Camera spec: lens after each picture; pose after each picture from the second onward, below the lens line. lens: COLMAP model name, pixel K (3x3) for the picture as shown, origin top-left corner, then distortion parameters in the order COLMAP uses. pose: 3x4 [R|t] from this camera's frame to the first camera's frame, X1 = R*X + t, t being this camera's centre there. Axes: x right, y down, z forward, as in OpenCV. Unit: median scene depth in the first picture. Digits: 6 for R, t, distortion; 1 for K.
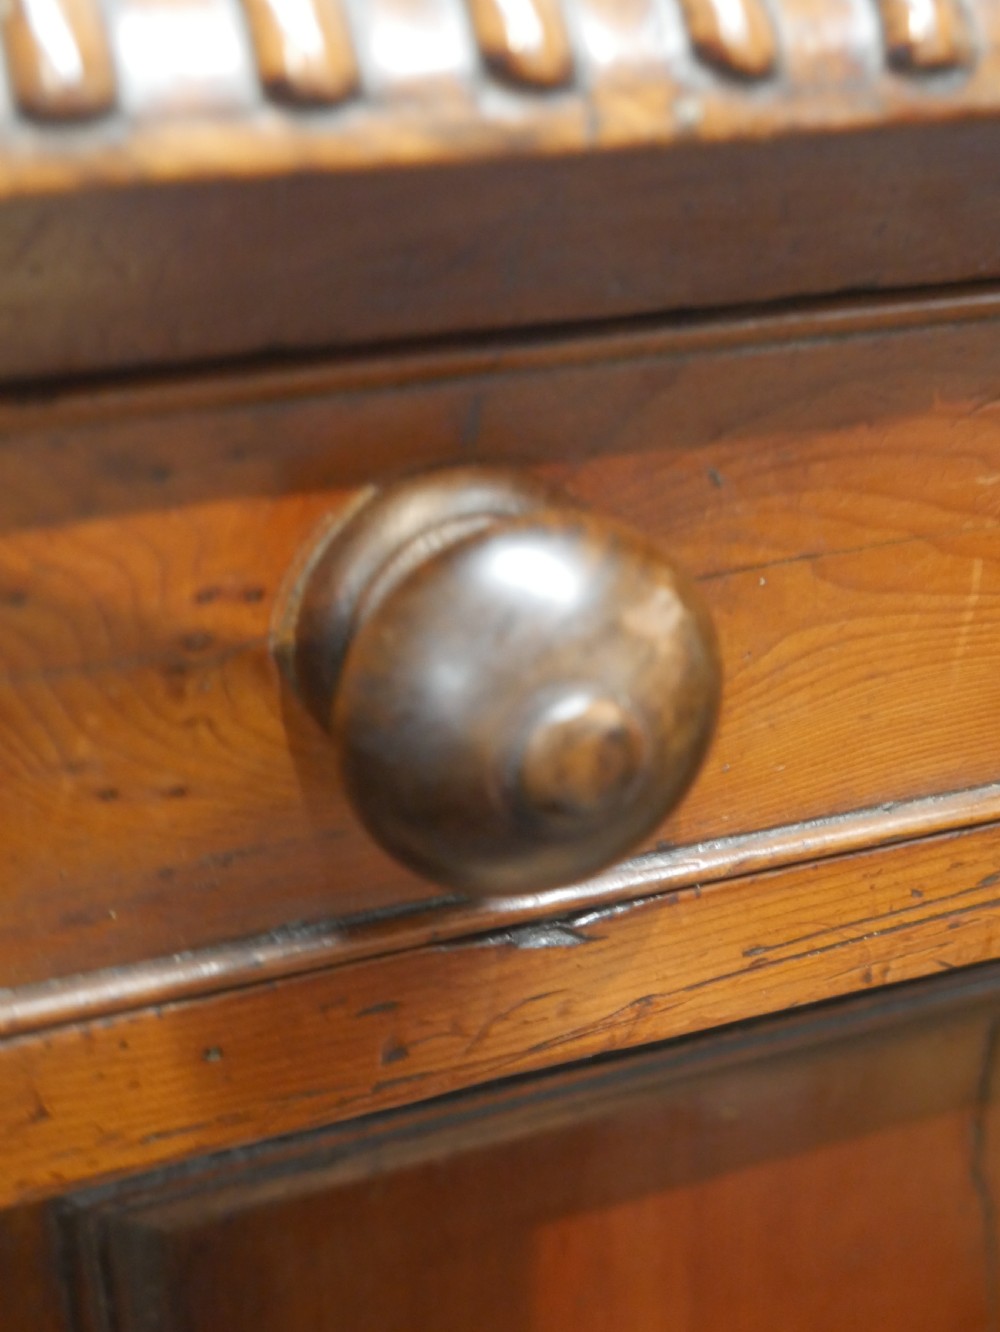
lens RADIAL K [[1818.5, 0, 471.2], [0, 1818.5, 665.9], [0, 0, 1]] dist [0.006701, -0.006257]
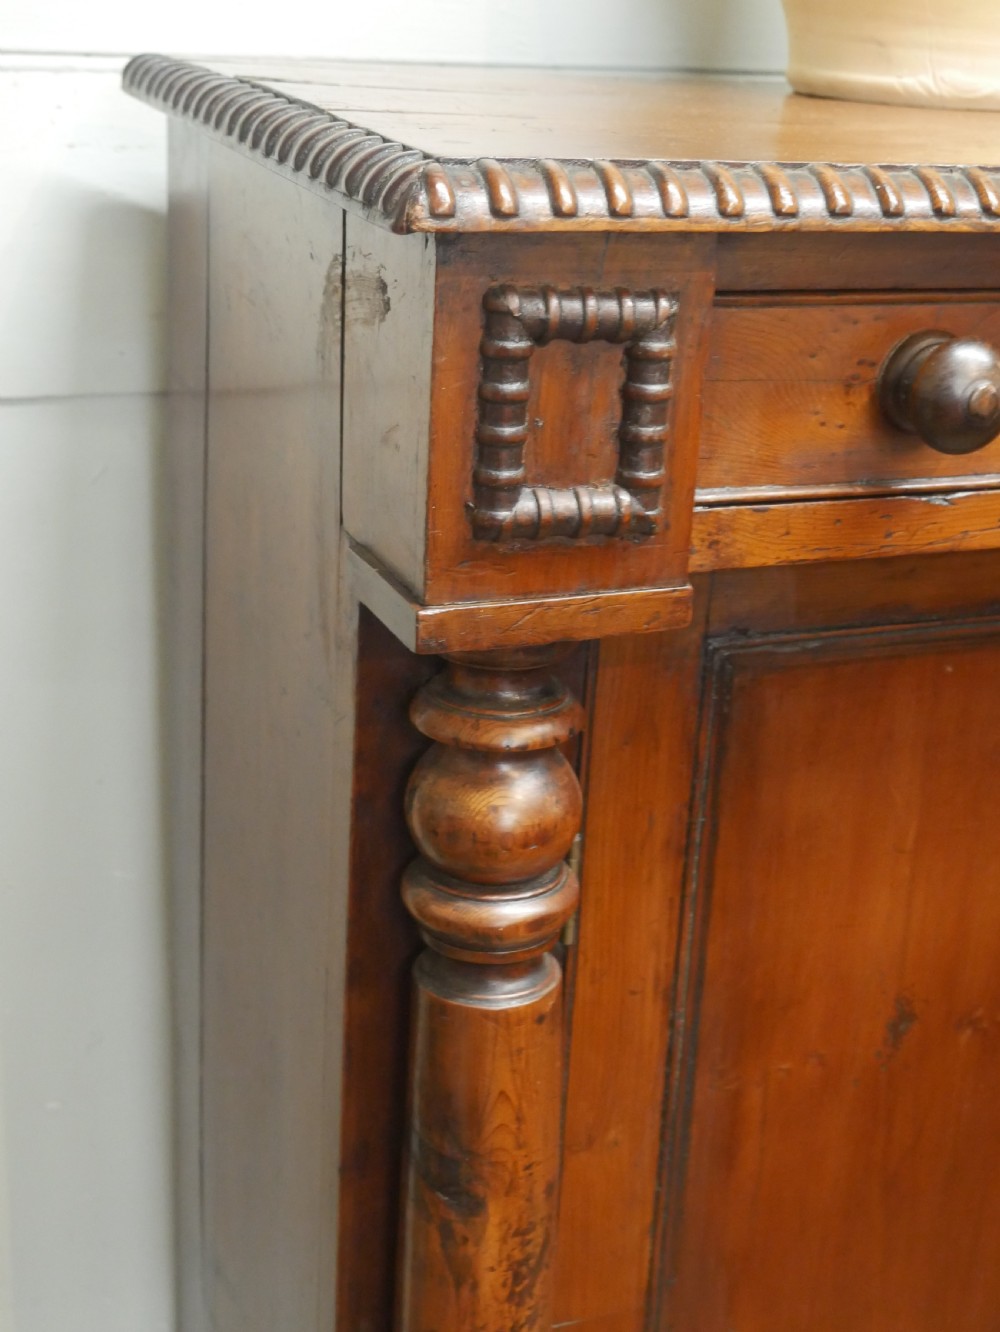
lens RADIAL K [[1929.3, 0, 500.0], [0, 1929.3, 666.0], [0, 0, 1]] dist [-0.017813, -0.056782]
pose [[0.997795, 0.044504, 0.049238, -0.866777], [-0.039561, 0.994480, -0.097181, 0.801923], [-0.053291, 0.095018, 0.994048, -2.186967]]
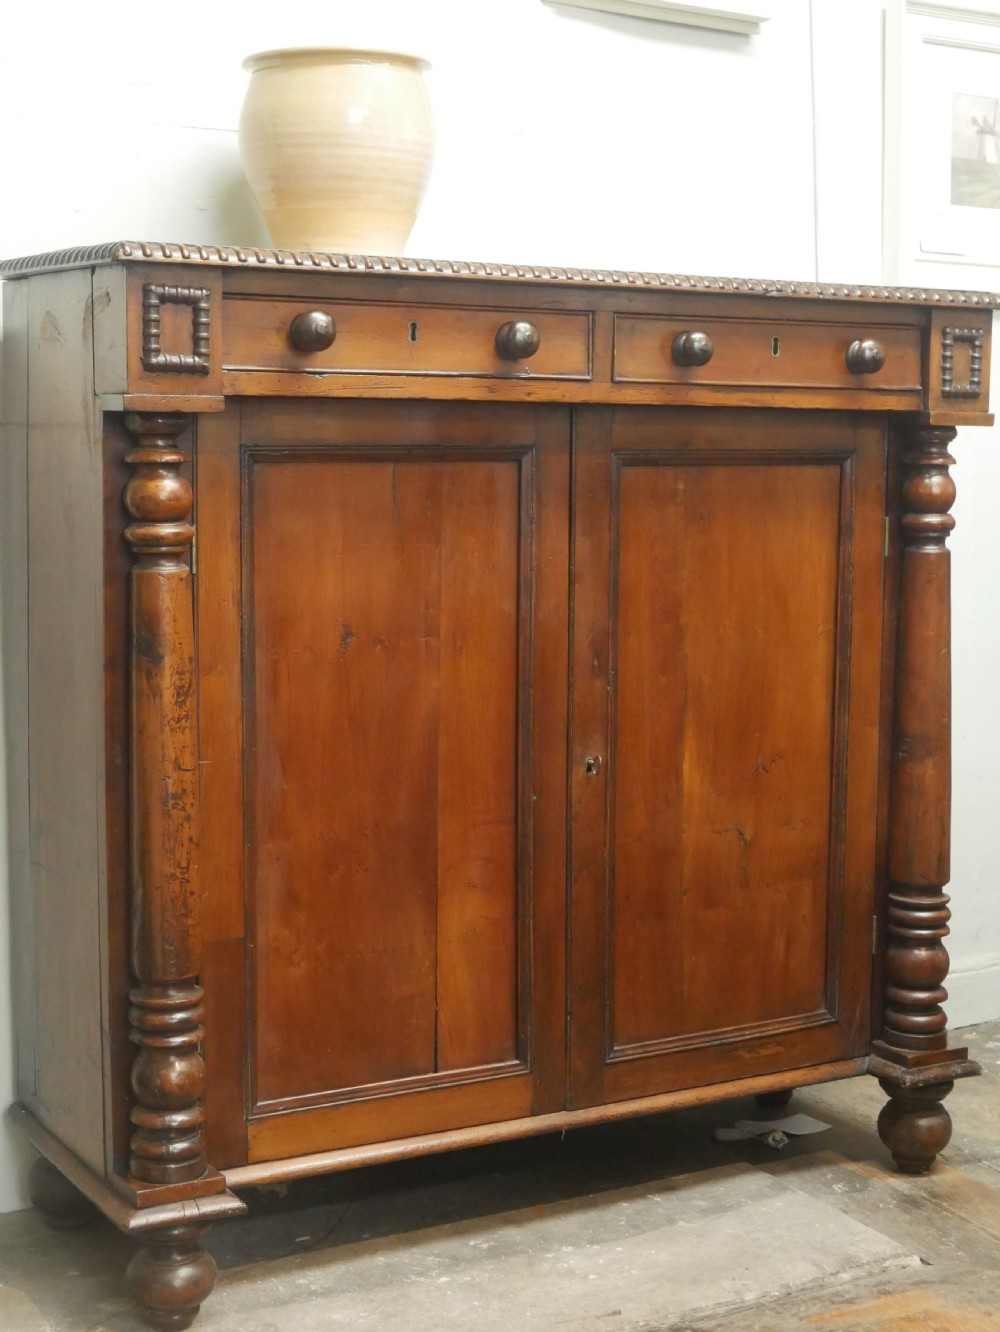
lens RADIAL K [[2095.7, 0, 500.0], [0, 2095.7, 666.0], [0, 0, 1]] dist [0.018089, -0.011175]
pose [[0.984043, 0.002341, 0.177915, -0.870418], [0.055718, 0.945568, -0.320618, 4.687477], [-0.168982, 0.325415, 0.930350, -7.866925]]
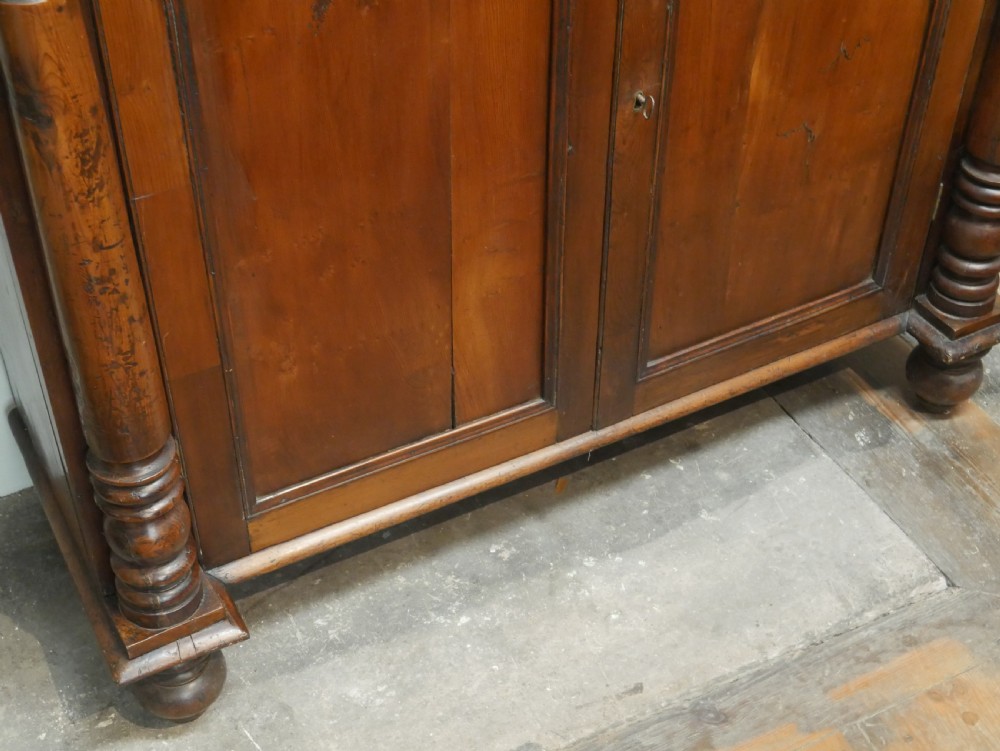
lens RADIAL K [[1465.5, 0, 500.0], [0, 1465.5, 375.5], [0, 0, 1]] dist [0.007973, -0.006087]
pose [[0.987099, -0.084992, 0.135687, 0.047298], [0.046869, 0.963738, 0.262700, 1.056680], [-0.153095, -0.252952, 0.955289, -3.592685]]
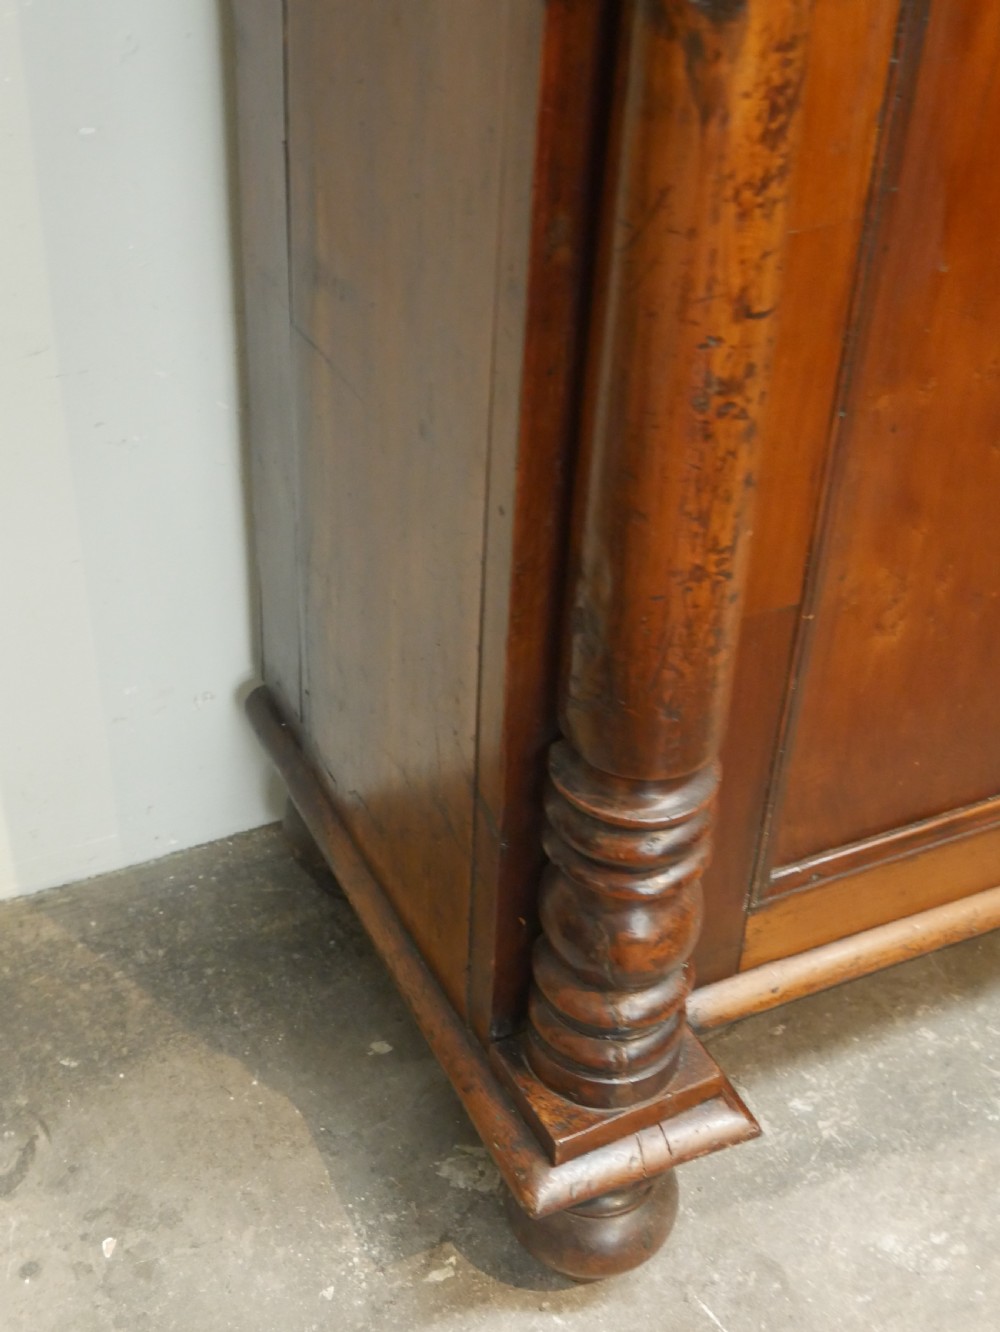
lens RADIAL K [[1937.4, 0, 500.0], [0, 1937.4, 666.0], [0, 0, 1]] dist [0.022220, -0.044391]
pose [[0.992080, -0.021756, 0.123710, -1.421092], [-0.006576, 0.974539, 0.224120, 1.763466], [-0.125436, -0.223158, 0.966678, -1.539797]]
